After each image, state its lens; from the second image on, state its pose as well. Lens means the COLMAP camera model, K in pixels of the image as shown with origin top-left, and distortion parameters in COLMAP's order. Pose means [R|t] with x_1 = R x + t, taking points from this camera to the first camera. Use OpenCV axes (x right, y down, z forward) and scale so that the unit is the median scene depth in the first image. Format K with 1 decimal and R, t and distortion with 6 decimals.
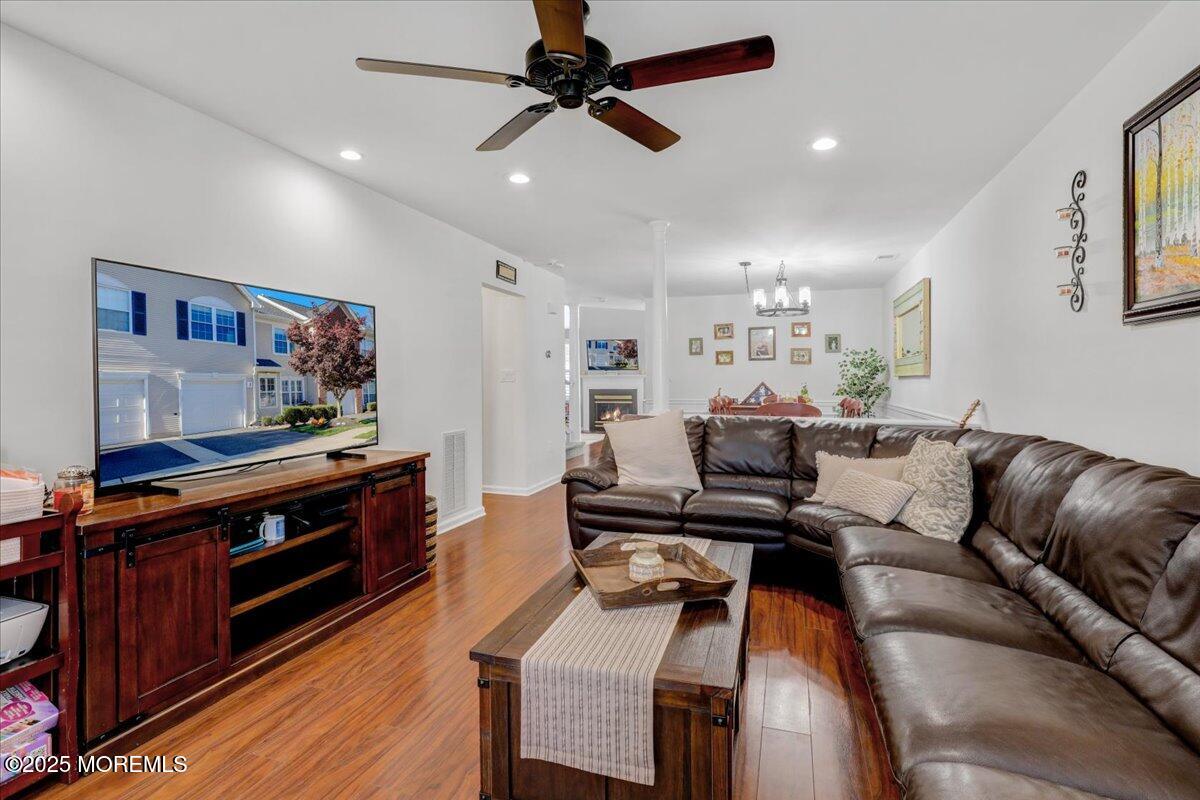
lens RADIAL K [[581.0, 0, 606.4], [0, 581.0, 380.0], [0, 0, 1]] dist [0.000533, 0.000135]
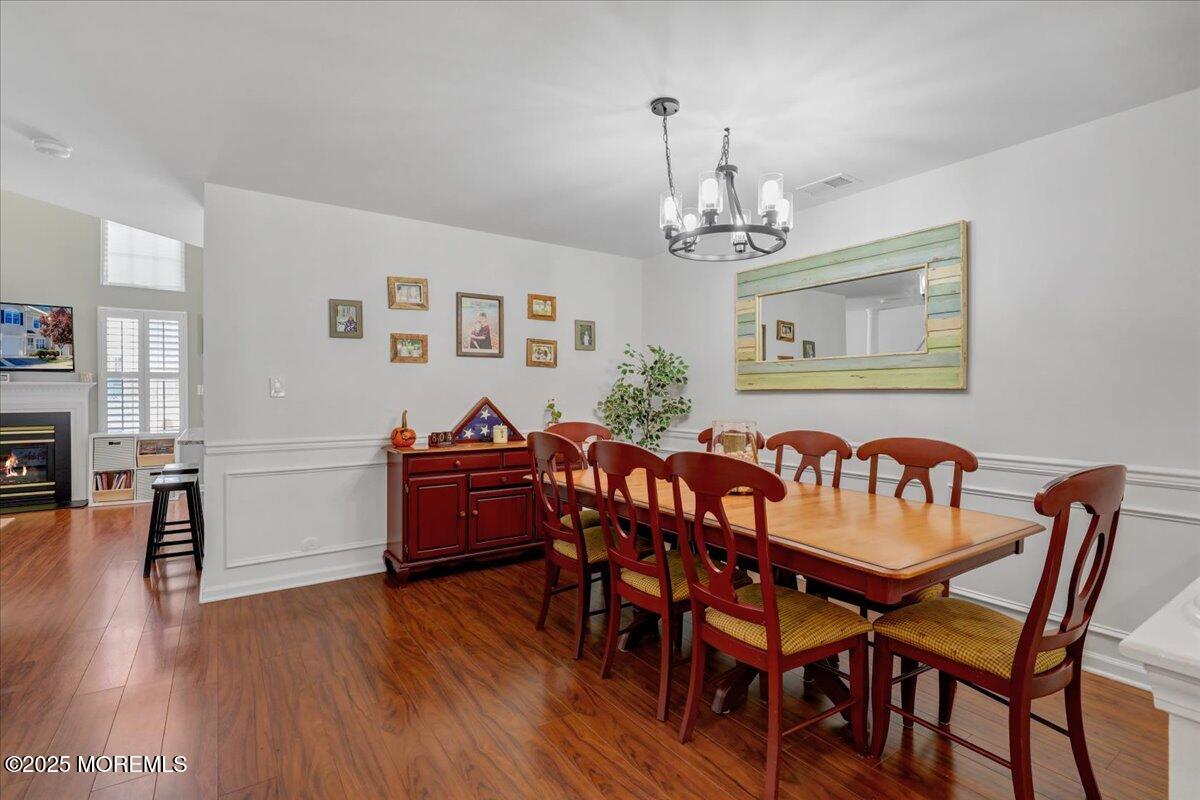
lens RADIAL K [[549.7, 0, 600.0], [0, 549.7, 400.0], [0, 0, 1]] dist [-0.013714, -0.001189]
pose [[0.601057, -0.009458, 0.799151, -0.143026], [-0.002173, 0.999907, 0.013468, -0.003880], [-0.799204, -0.009831, 0.600980, 1.288052]]
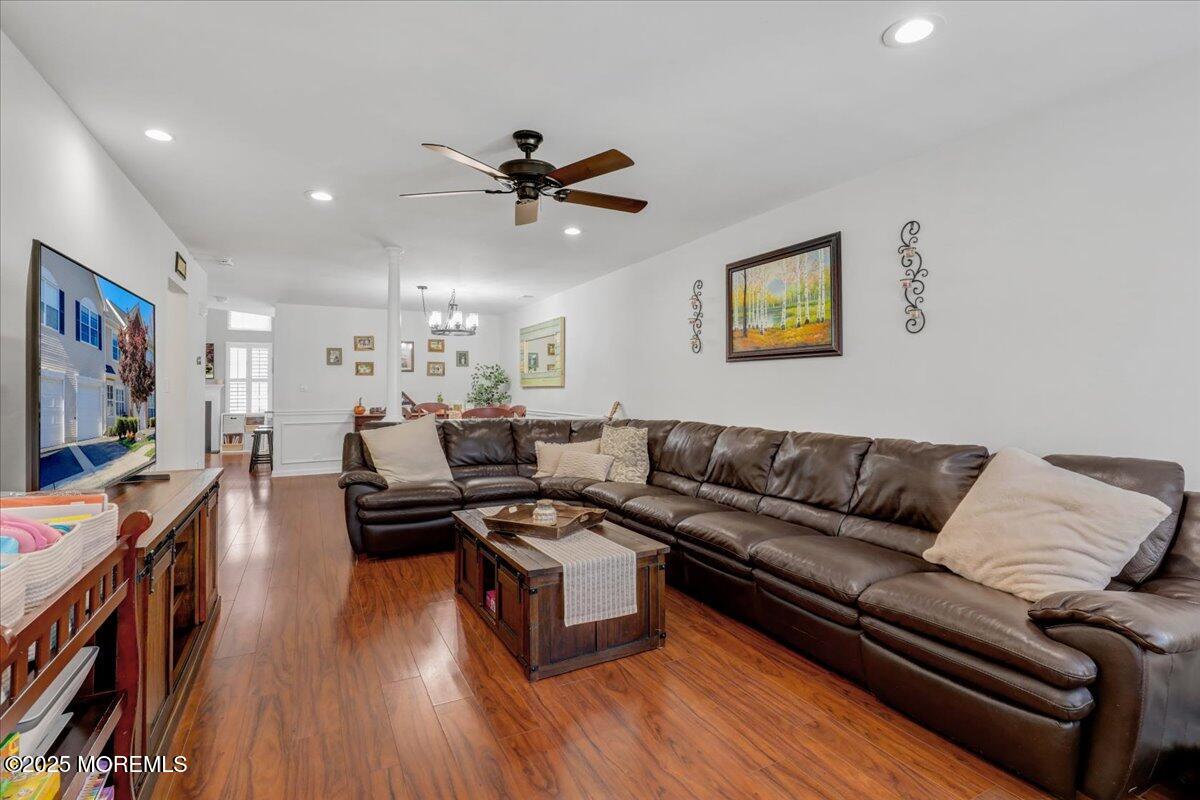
lens RADIAL K [[581.0, 0, 606.4], [0, 581.0, 380.0], [0, 0, 1]] dist [0.000533, 0.000135]
pose [[0.704900, 0.008696, 0.709253, -0.492955], [0.003379, 0.999872, -0.015618, -0.000396], [-0.709298, 0.013406, 0.704781, -0.085686]]
